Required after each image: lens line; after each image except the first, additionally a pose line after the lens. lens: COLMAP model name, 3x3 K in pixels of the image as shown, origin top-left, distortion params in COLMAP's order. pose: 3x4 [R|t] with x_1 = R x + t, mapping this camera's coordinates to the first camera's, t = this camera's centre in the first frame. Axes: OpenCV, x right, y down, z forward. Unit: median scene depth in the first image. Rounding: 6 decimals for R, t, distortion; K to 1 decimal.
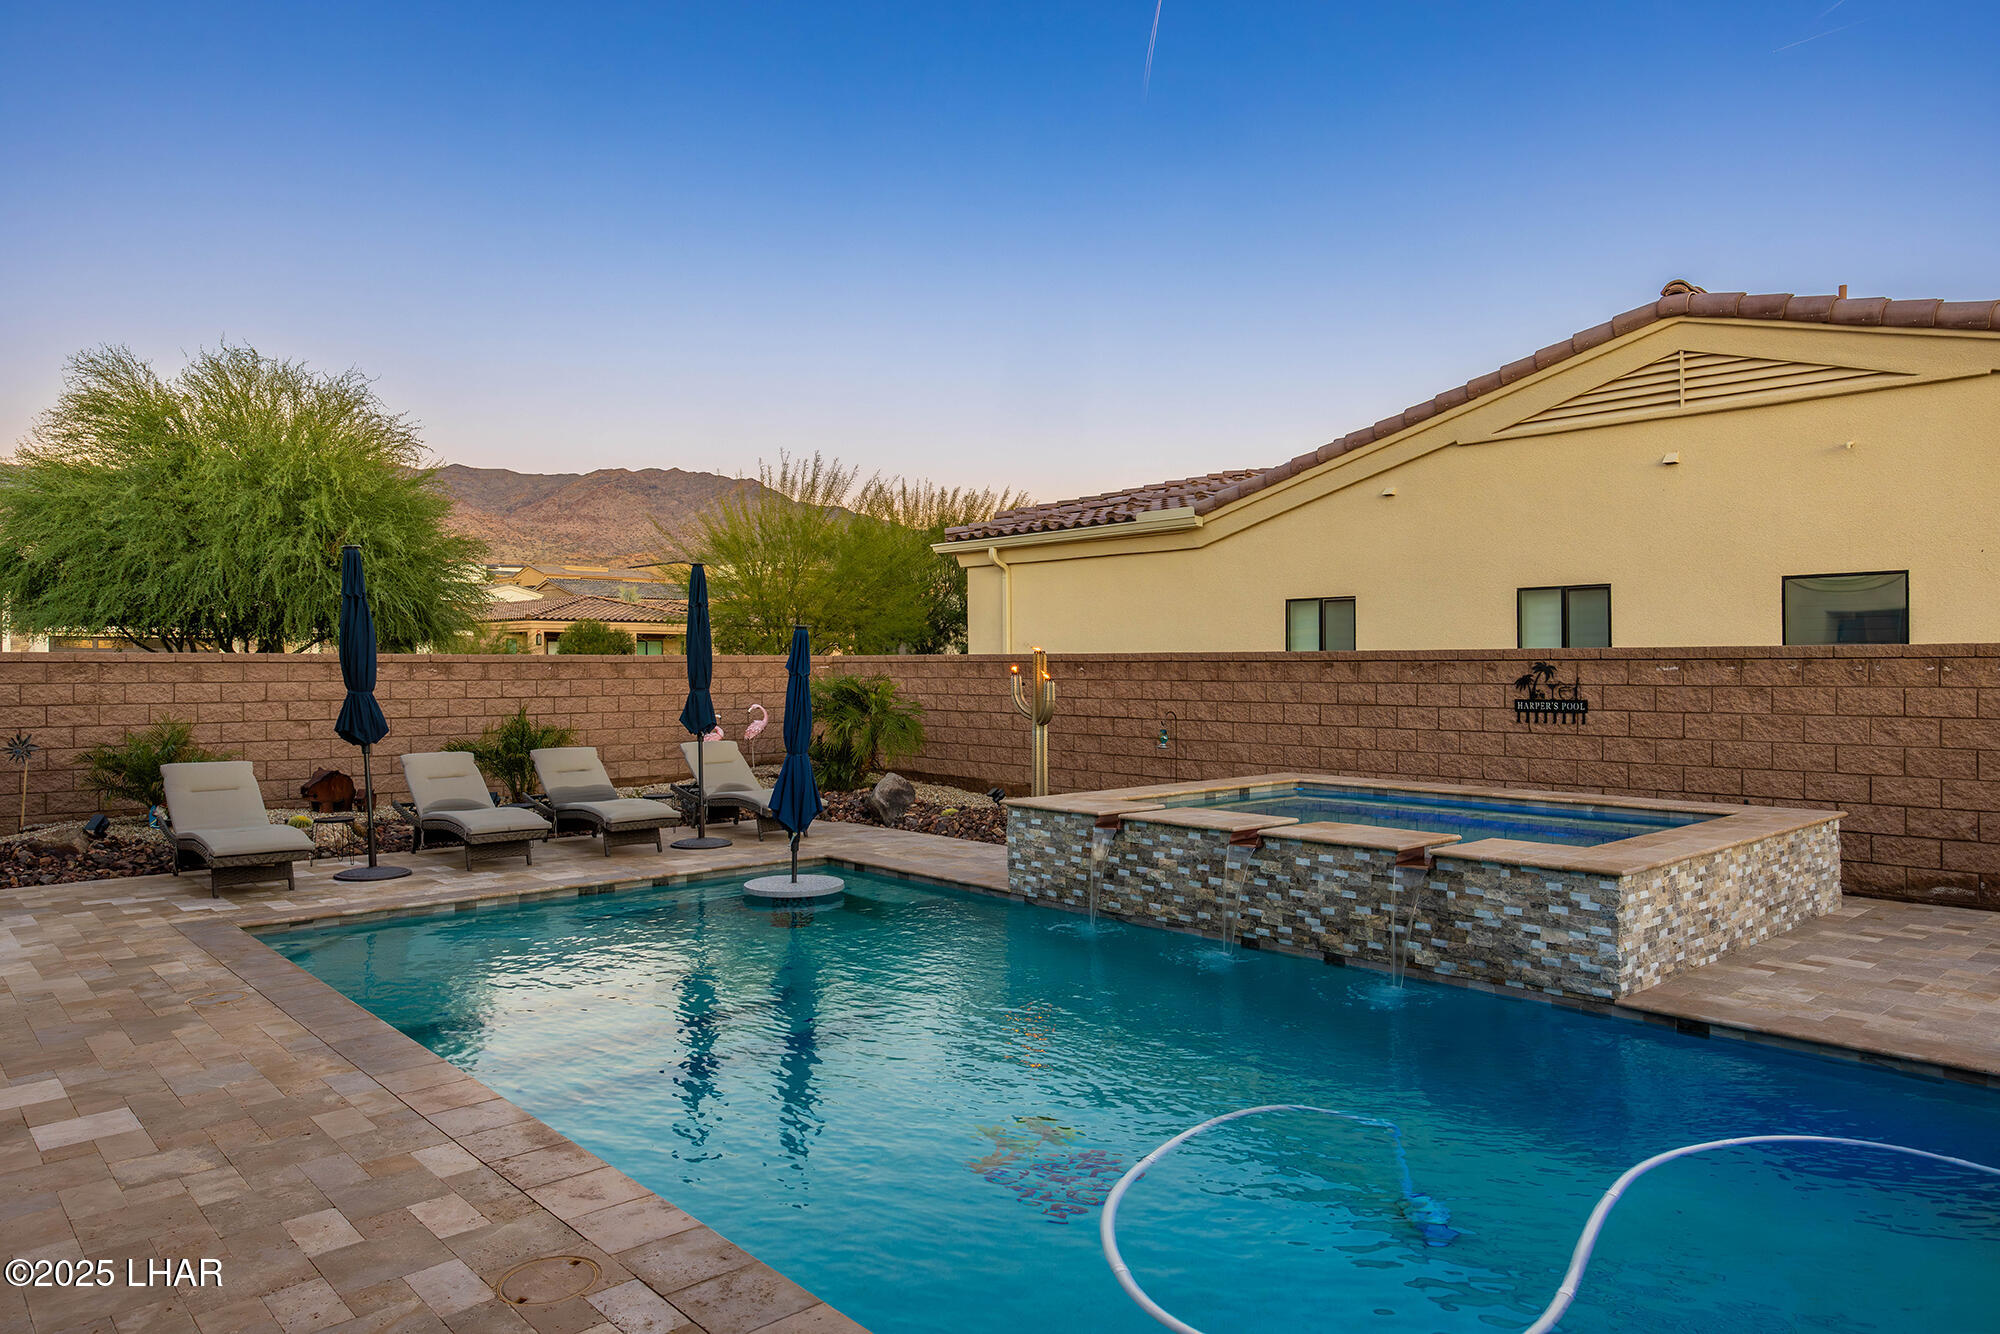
lens RADIAL K [[1300.2, 0, 1000.0], [0, 1300.2, 667.0], [0, 0, 1]] dist [-0.005695, -0.002547]
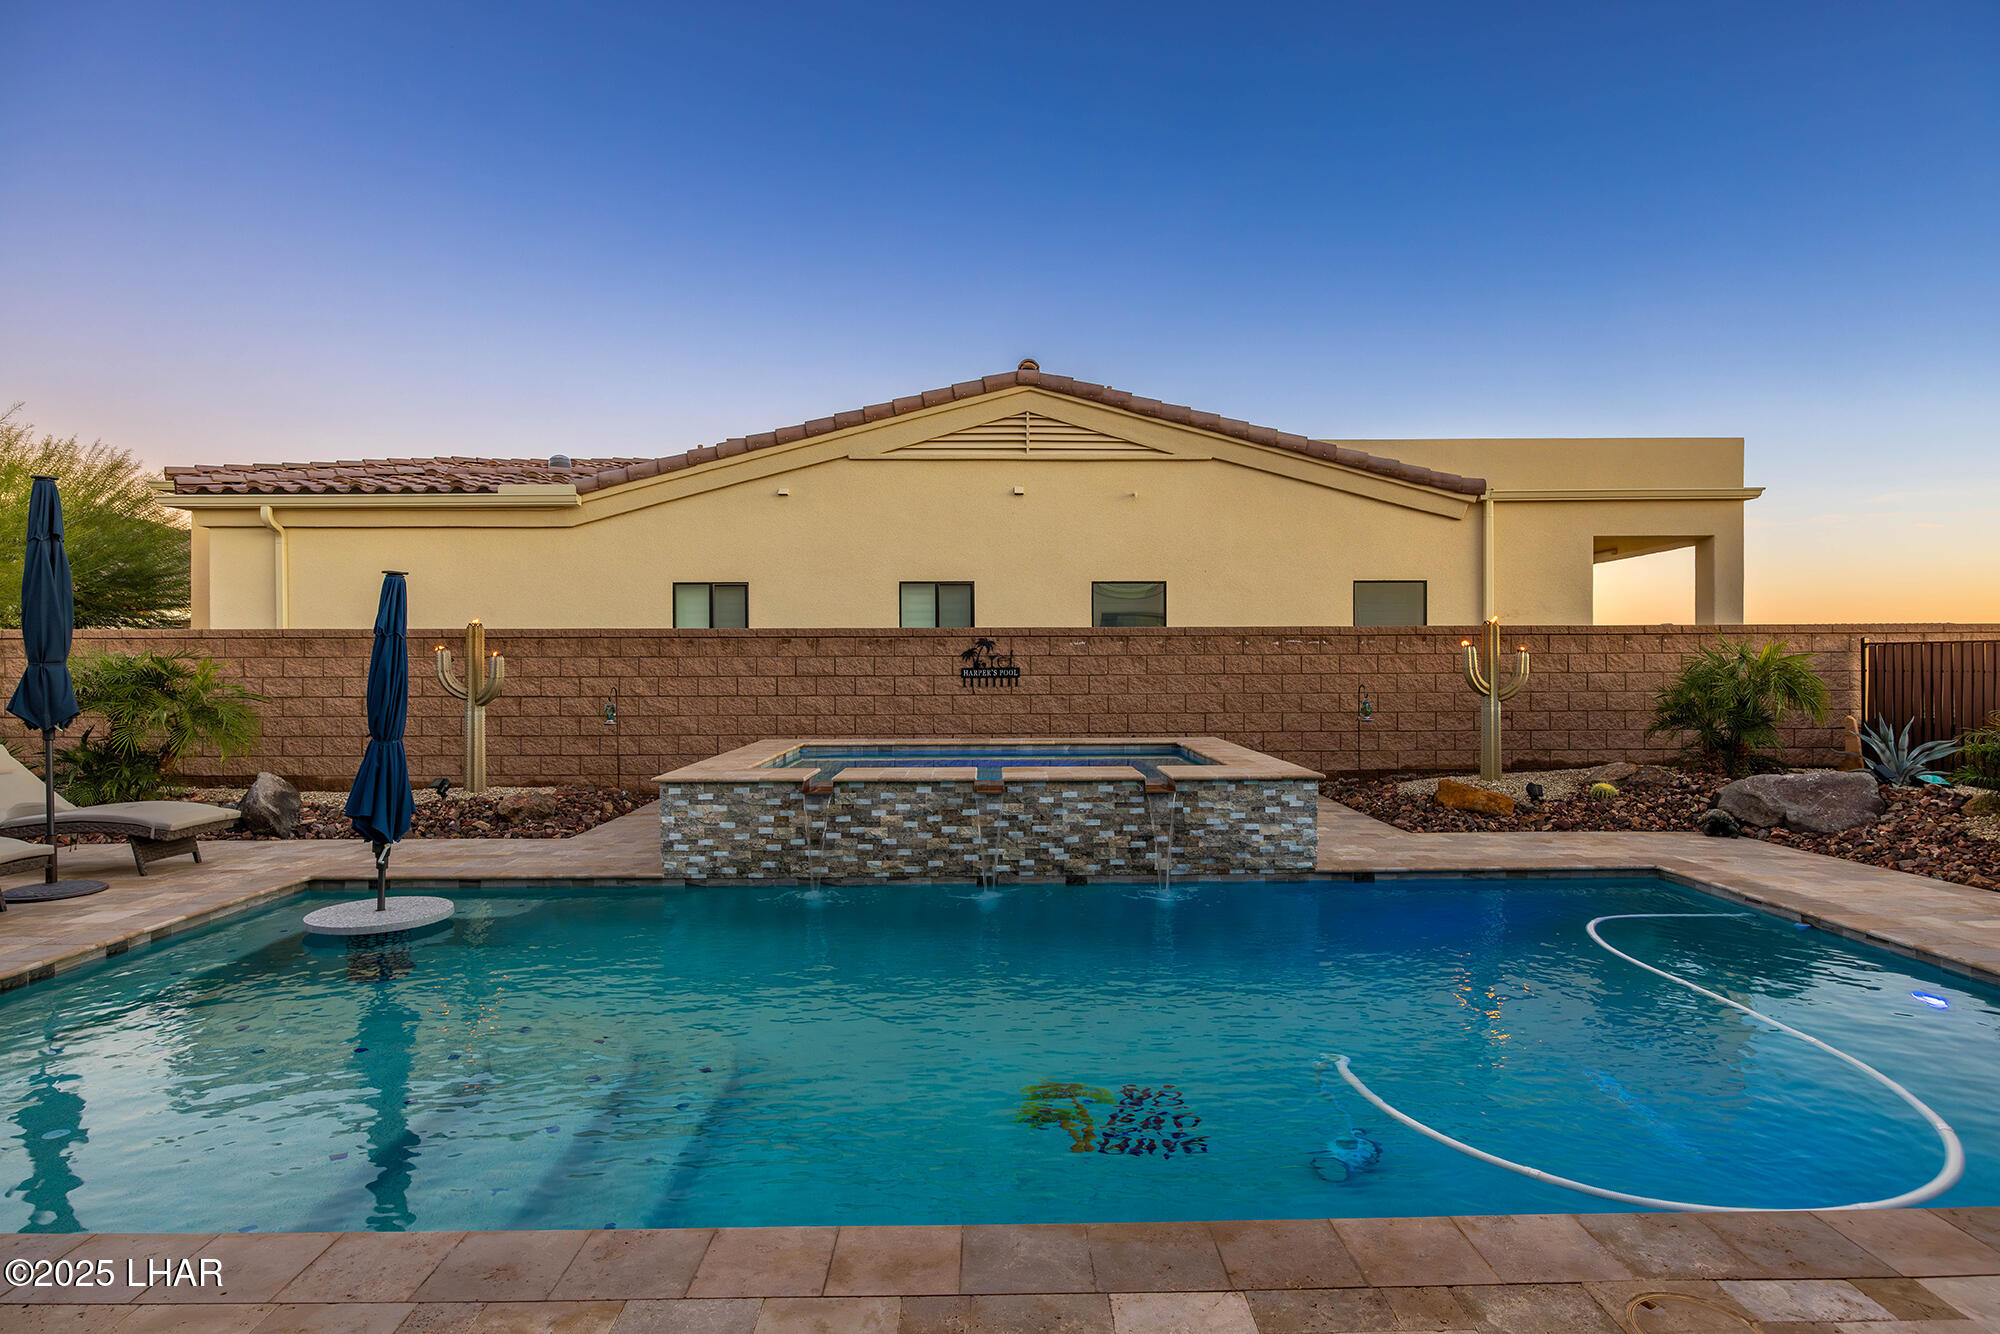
lens RADIAL K [[1079.8, 0, 1006.9], [0, 1079.8, 664.9], [0, 0, 1]] dist [-0.002867, -0.002159]
pose [[0.655567, -0.001445, 0.755136, -0.406070], [0.003034, 0.999995, -0.000720, 0.025629], [-0.755131, 0.002763, 0.655568, 0.325567]]
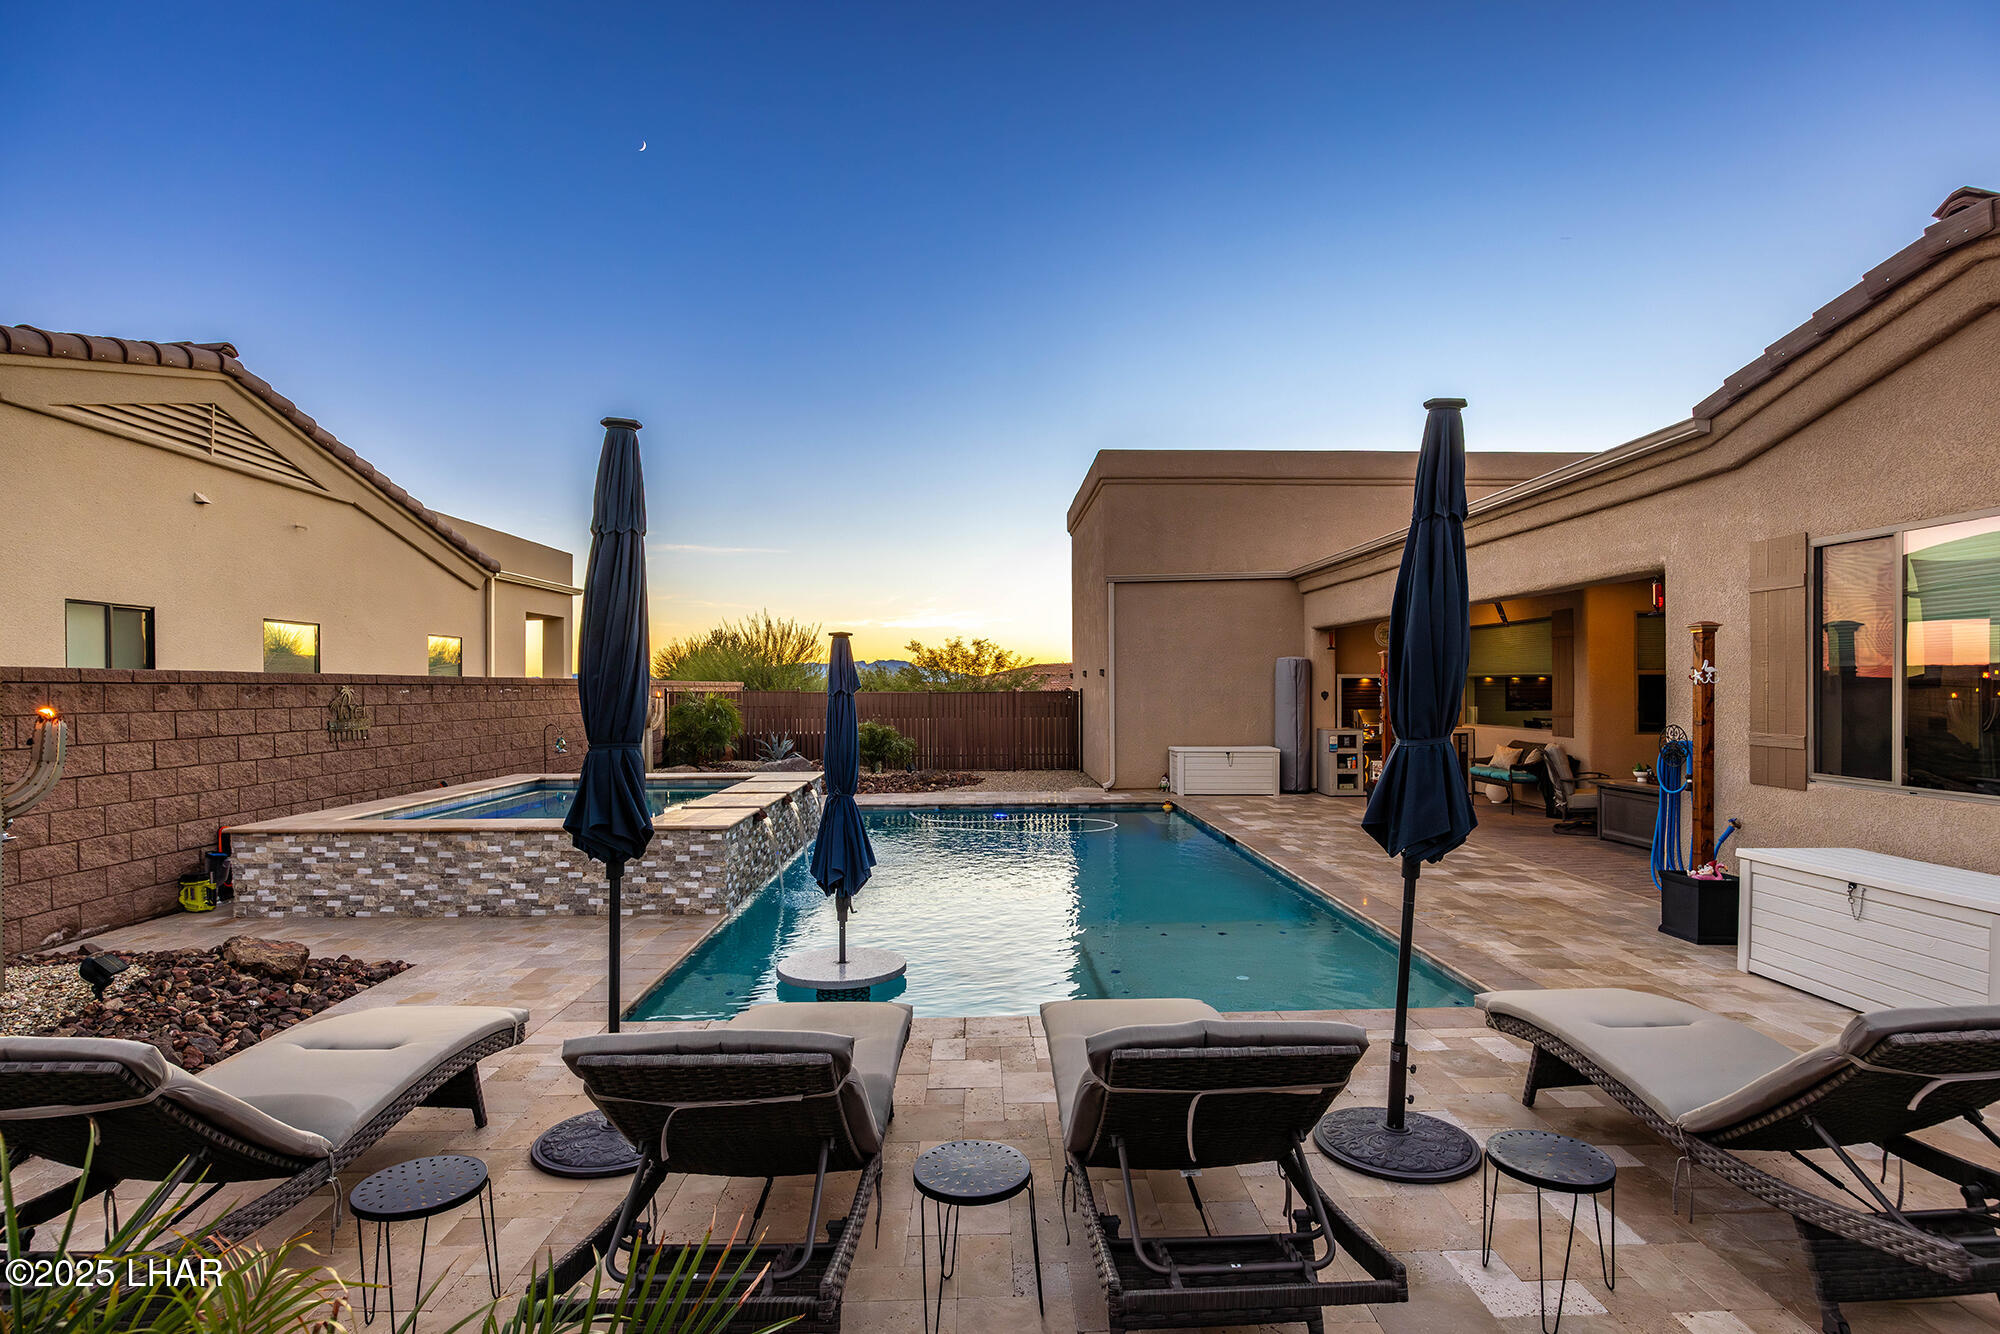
lens RADIAL K [[1003.0, 0, 1022.2], [0, 1003.0, 691.7], [0, 0, 1]] dist [-0.004527, -0.000490]
pose [[-0.772410, 0.002114, 0.635121, -0.646900], [0.005725, 0.999977, 0.003635, 0.001405], [-0.635098, 0.006444, -0.772404, 1.445255]]
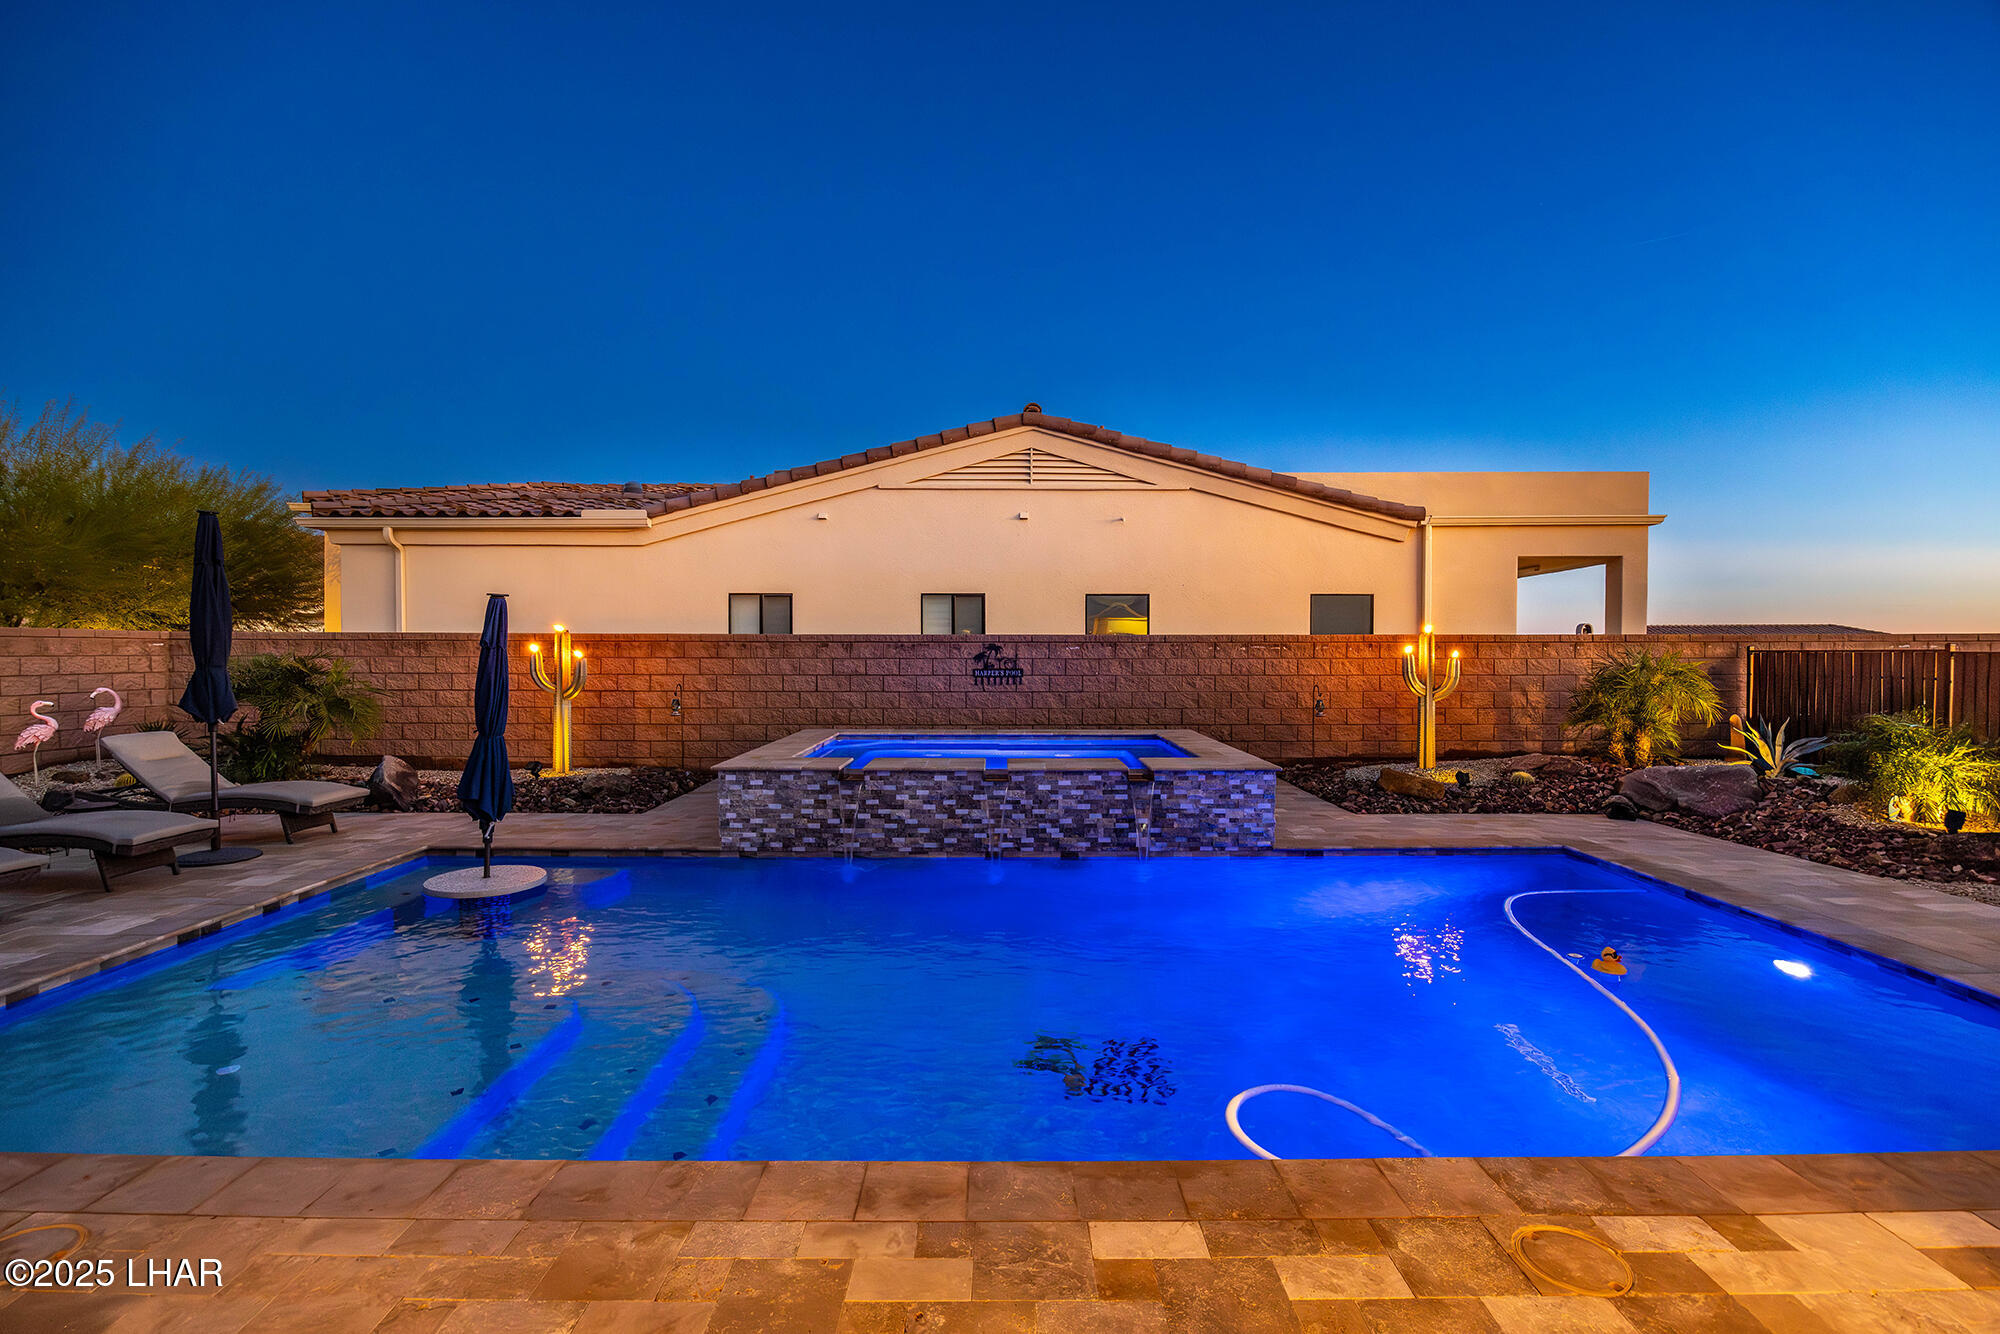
lens RADIAL K [[930.1, 0, 1000.0], [0, 930.1, 667.0], [0, 0, 1]] dist [-0.013291, 0.000530]
pose [[0.666736, -0.007963, 0.745252, -0.412506], [-0.002460, 0.999914, 0.012886, 0.010618], [-0.745290, -0.010425, 0.666659, 0.317489]]
